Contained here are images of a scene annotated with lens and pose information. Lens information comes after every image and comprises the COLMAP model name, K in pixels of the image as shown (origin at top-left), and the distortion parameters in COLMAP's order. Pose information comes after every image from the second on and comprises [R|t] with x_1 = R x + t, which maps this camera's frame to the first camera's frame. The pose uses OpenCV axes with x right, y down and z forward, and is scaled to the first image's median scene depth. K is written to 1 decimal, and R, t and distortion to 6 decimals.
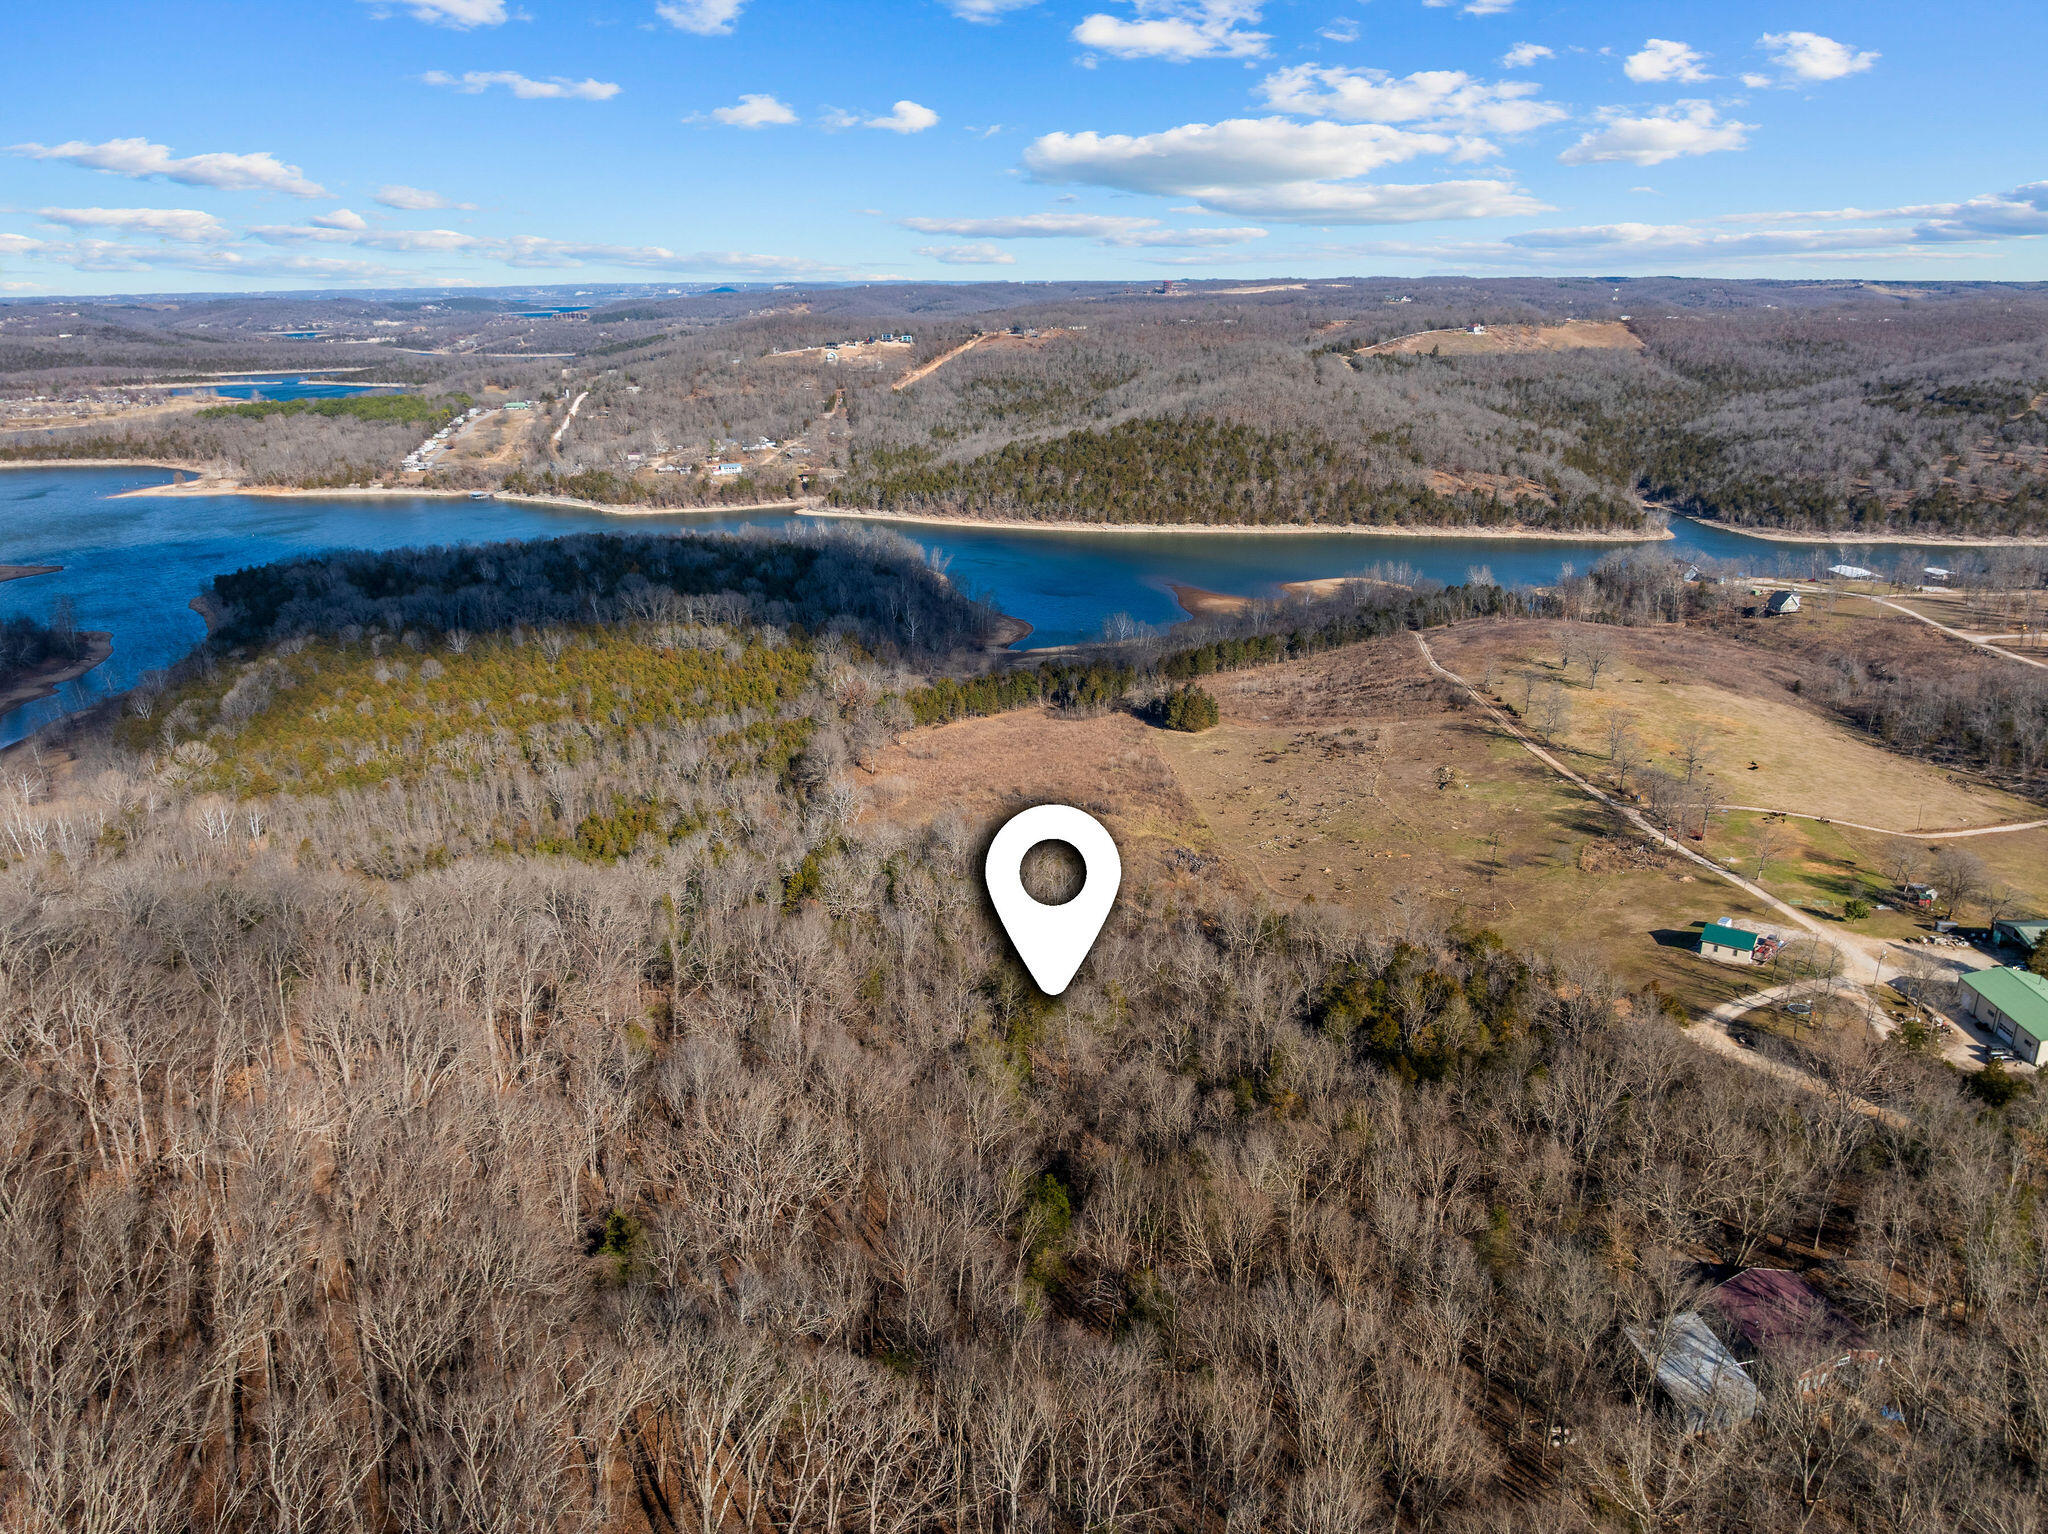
lens RADIAL K [[1441.2, 0, 1030.5], [0, 1441.2, 771.7], [0, 0, 1]] dist [-0.021278, -0.038641]
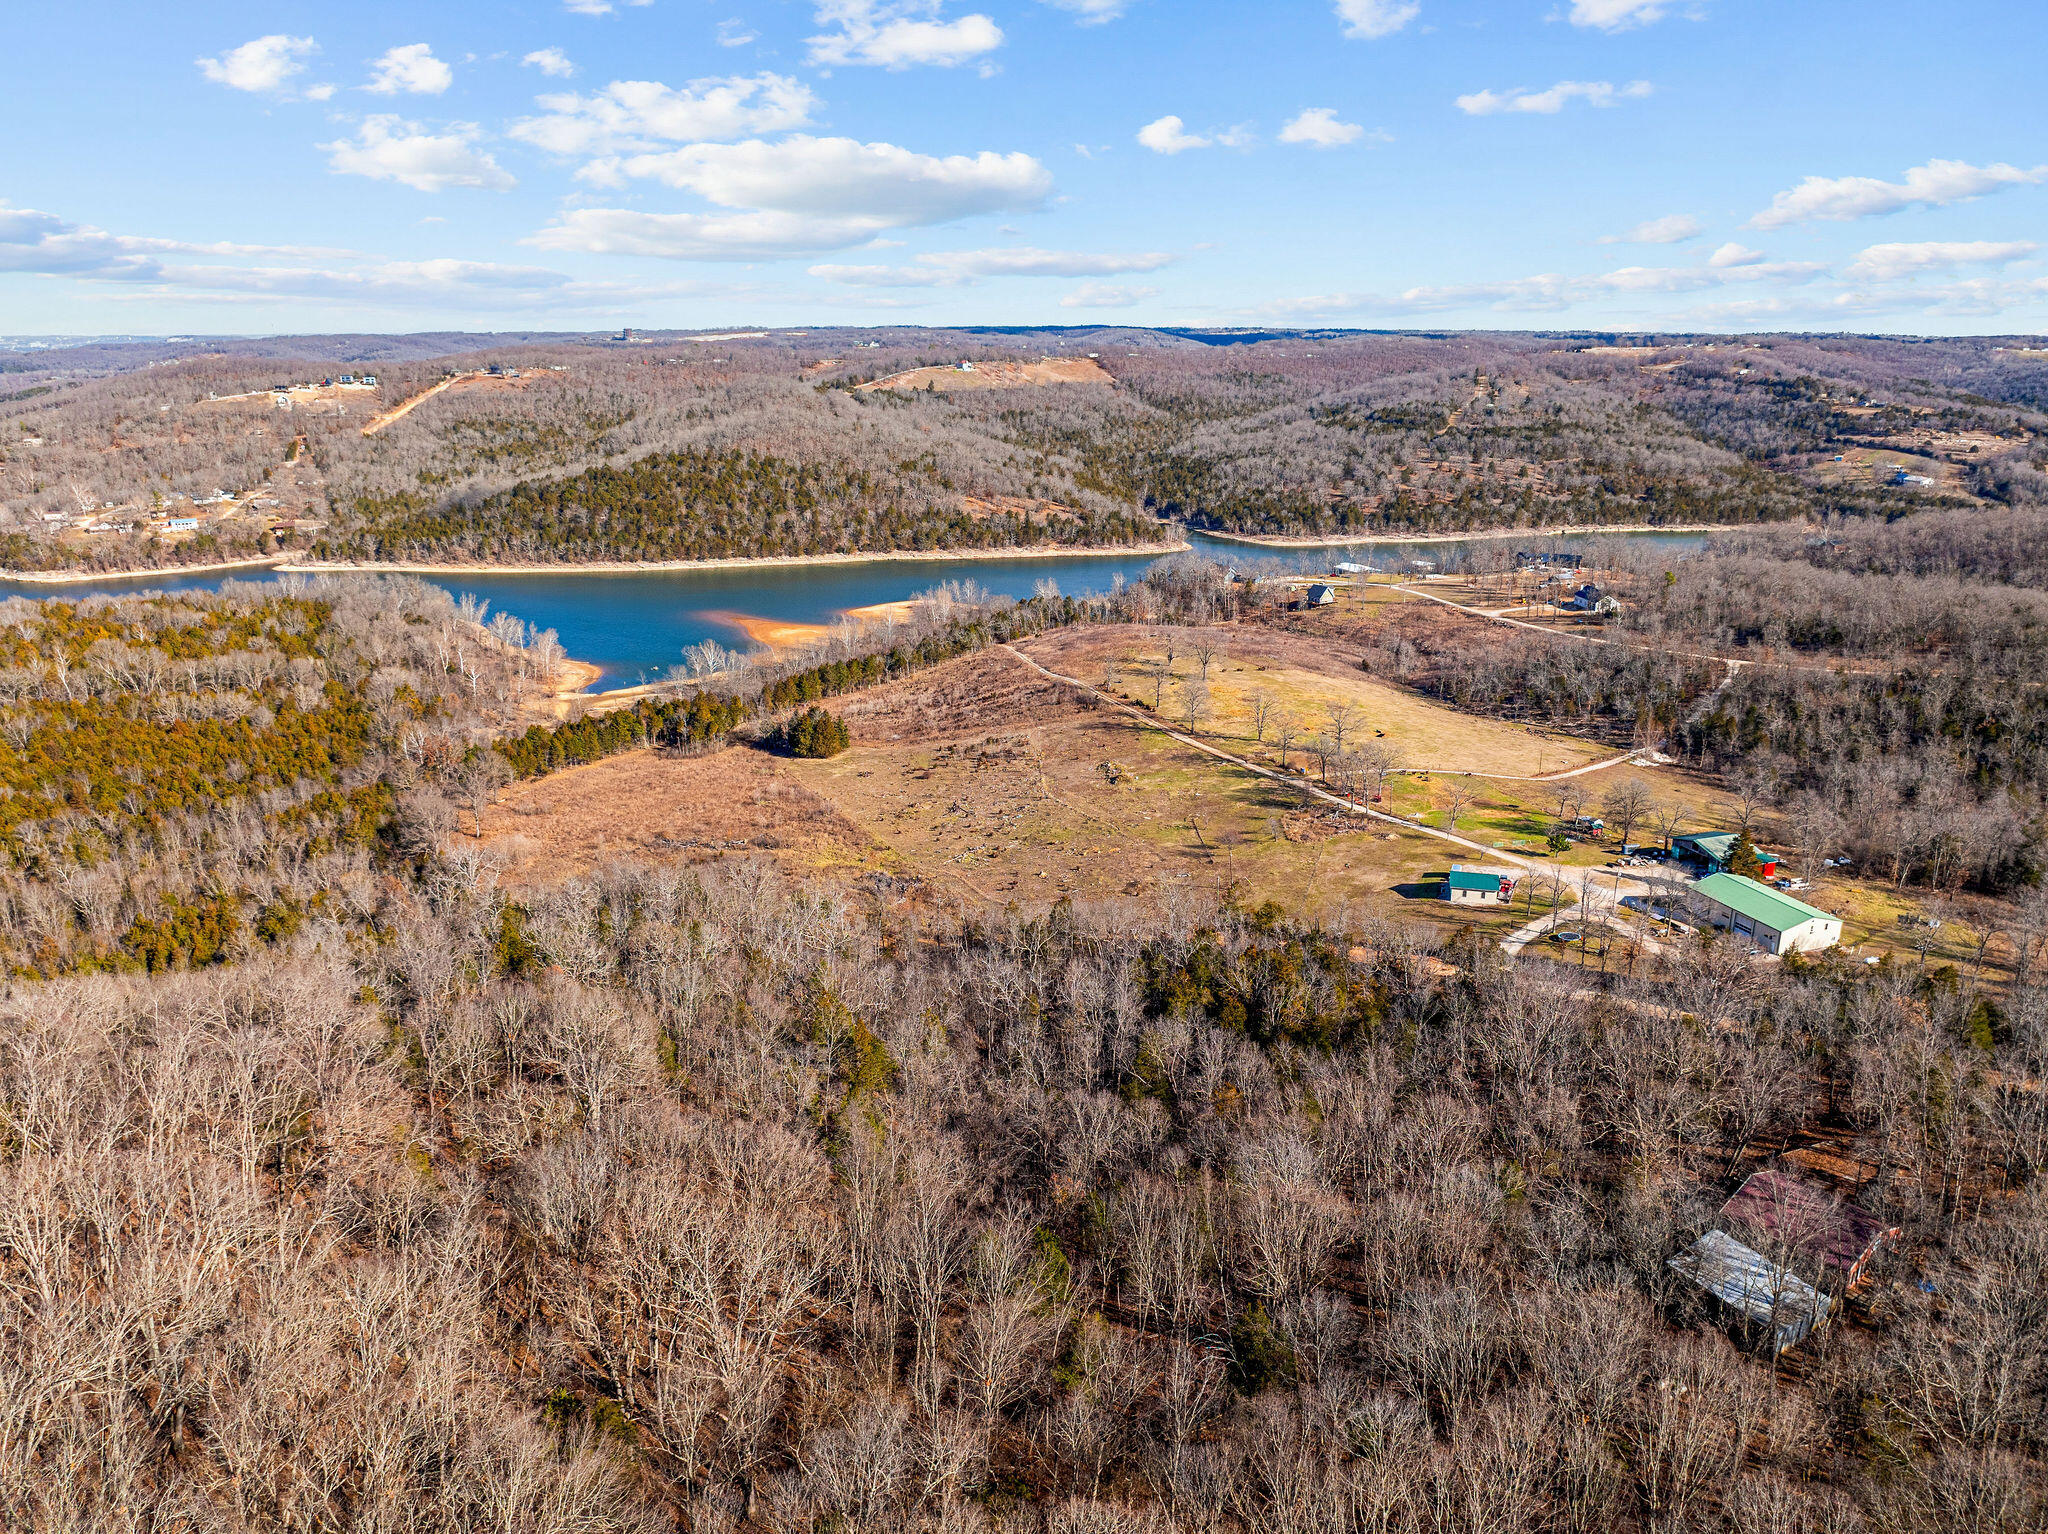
lens RADIAL K [[1442.4, 0, 1031.7], [0, 1442.4, 771.3], [0, 0, 1]] dist [-0.037903, -0.001681]
pose [[0.934611, -0.095586, 0.342587, -0.043740], [0.107217, 0.994121, -0.015128, 0.005096], [-0.339127, 0.050870, 0.939364, 0.036401]]
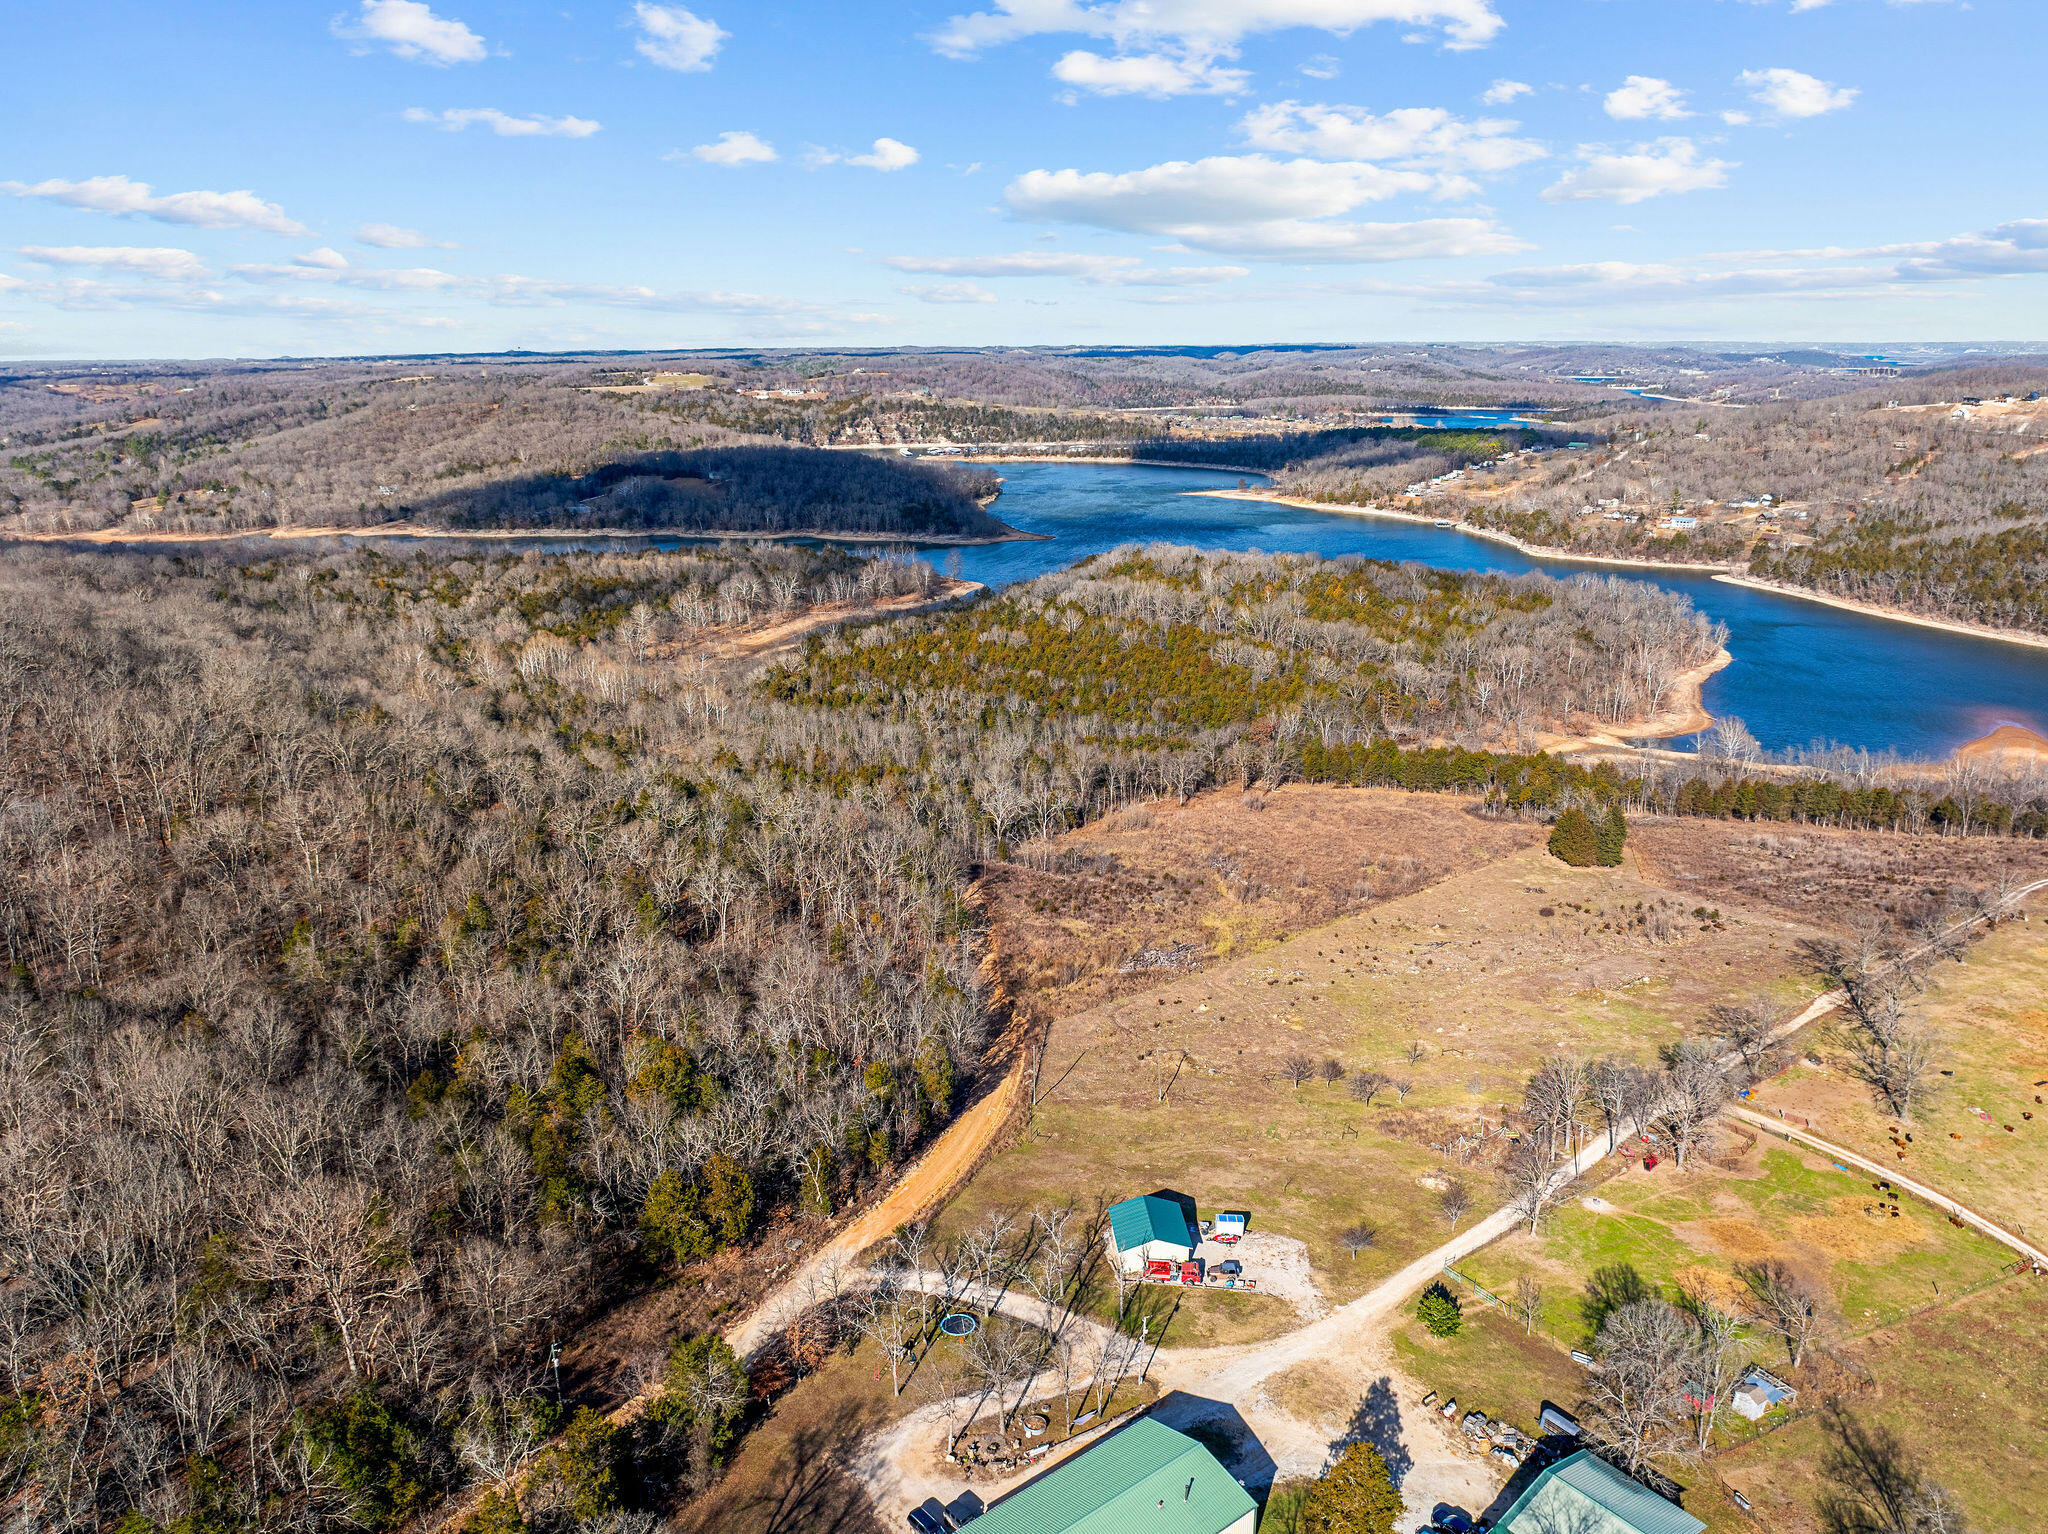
lens RADIAL K [[1441.2, 0, 1030.5], [0, 1441.2, 771.7], [0, 0, 1]] dist [-0.021278, -0.038641]
pose [[0.641874, 0.219949, -0.734588, 0.246876], [-0.244850, 0.966619, 0.075477, -0.032461], [0.726668, 0.131417, 0.674302, 0.141537]]
